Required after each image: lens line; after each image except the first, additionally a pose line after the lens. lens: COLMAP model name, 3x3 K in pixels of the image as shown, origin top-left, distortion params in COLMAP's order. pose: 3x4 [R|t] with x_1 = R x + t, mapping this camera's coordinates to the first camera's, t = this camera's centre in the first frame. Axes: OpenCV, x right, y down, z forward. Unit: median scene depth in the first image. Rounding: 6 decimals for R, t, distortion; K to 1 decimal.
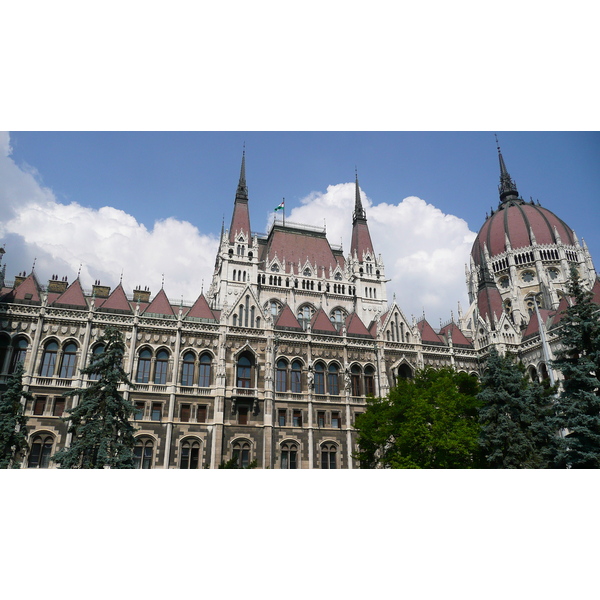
lens RADIAL K [[462.9, 0, 295.8], [0, 462.9, 299.6], [0, 0, 1]] dist [-0.019144, 0.001552]
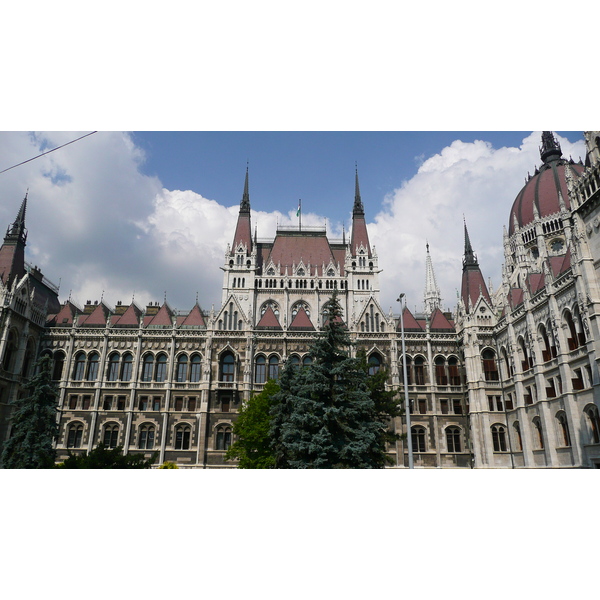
lens RADIAL K [[462.9, 0, 301.5], [0, 462.9, 299.3], [0, 0, 1]] dist [-0.019144, 0.001552]
pose [[0.958129, -0.086134, -0.273074, 0.353072], [0.100252, 0.994230, 0.038149, -0.040403], [0.268213, -0.063928, 0.961236, -0.074869]]
